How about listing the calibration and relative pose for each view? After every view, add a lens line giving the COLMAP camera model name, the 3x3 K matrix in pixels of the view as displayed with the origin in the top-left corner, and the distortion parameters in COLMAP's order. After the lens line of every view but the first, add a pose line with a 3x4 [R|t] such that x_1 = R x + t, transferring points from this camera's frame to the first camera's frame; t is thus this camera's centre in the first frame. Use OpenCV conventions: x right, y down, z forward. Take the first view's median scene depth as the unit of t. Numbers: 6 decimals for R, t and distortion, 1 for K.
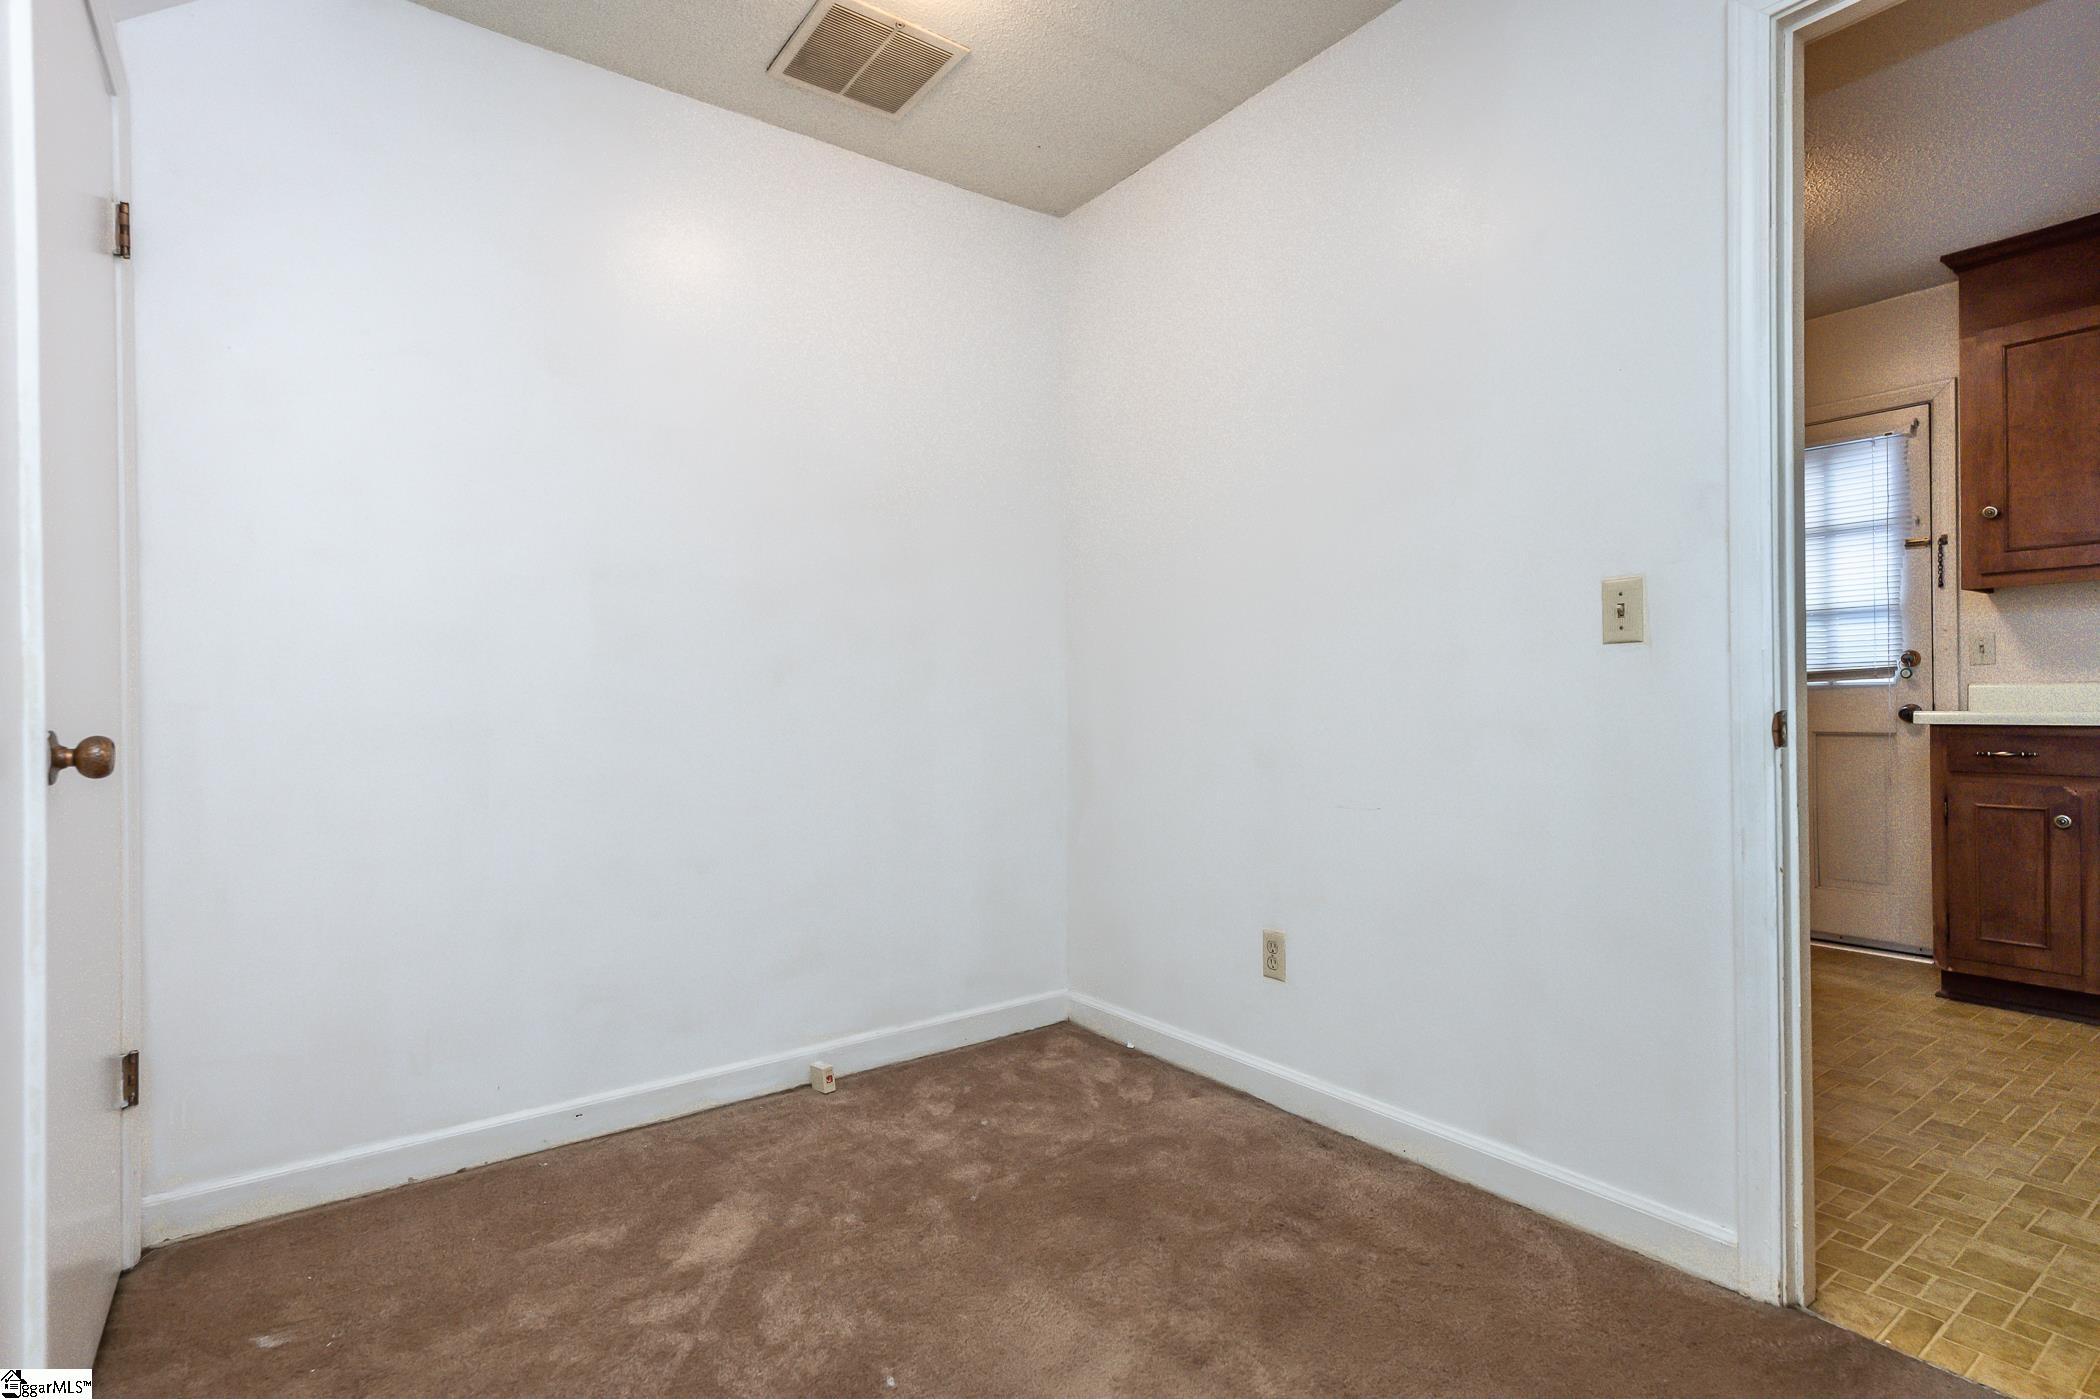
lens RADIAL K [[1028.3, 0, 1050.0], [0, 1028.3, 699.5], [0, 0, 1]] dist [0.001000, 0.000099]
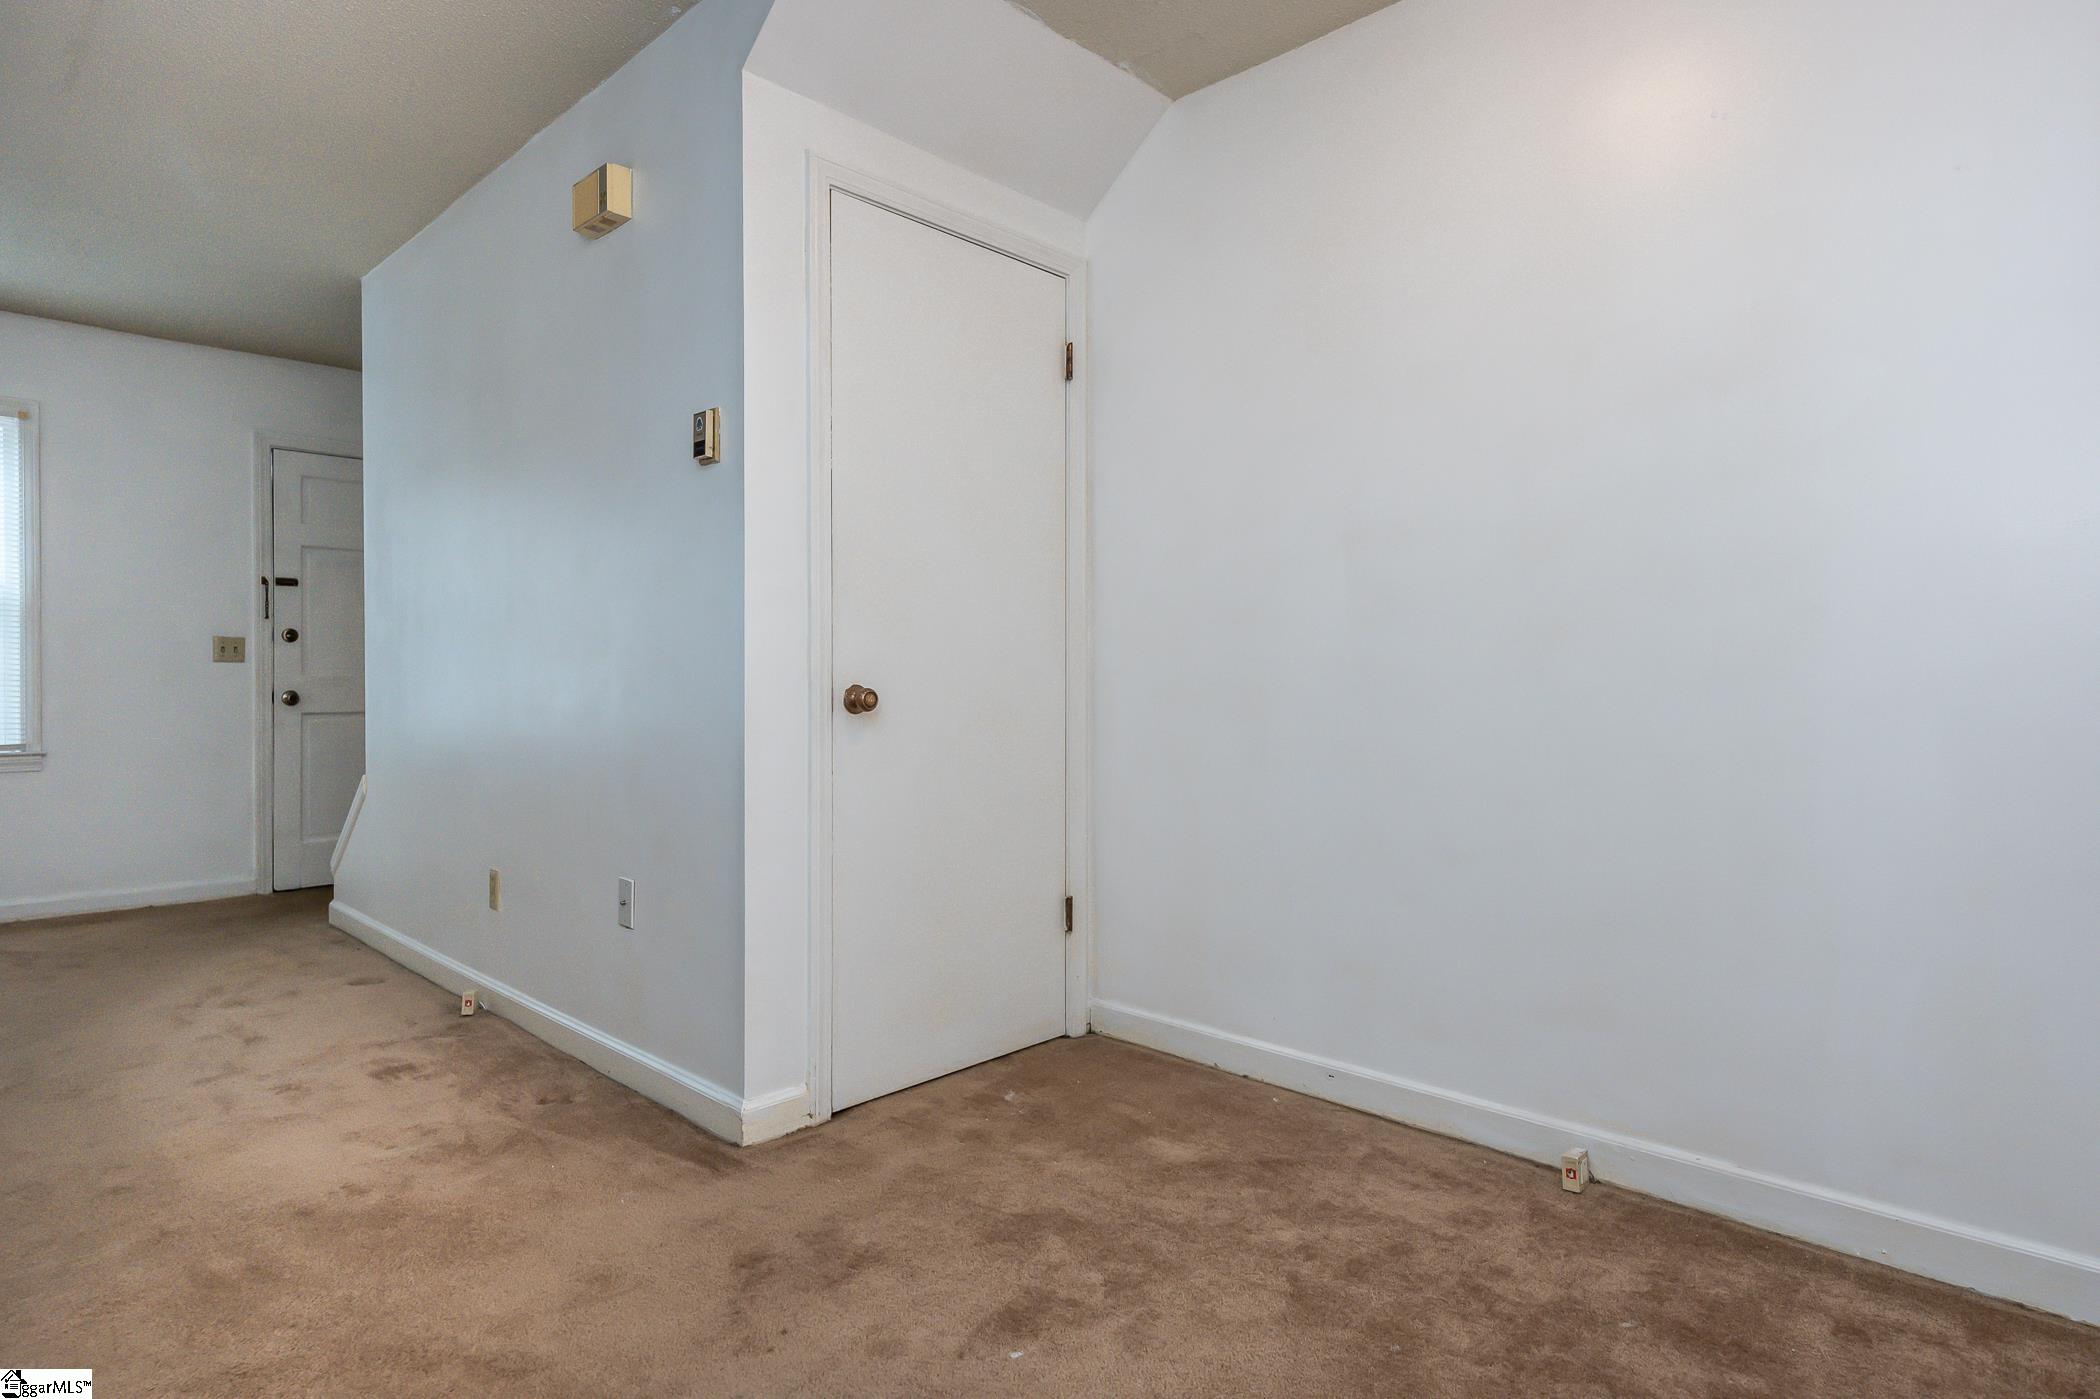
lens RADIAL K [[1116.2, 0, 1055.0], [0, 1116.2, 686.7], [0, 0, 1]] dist [0.000107, 0.000183]
pose [[0.162755, 0.018064, -0.986501, 0.603423], [-0.001060, 0.999835, 0.018134, -0.001179], [0.986666, -0.001905, 0.162747, 0.571970]]
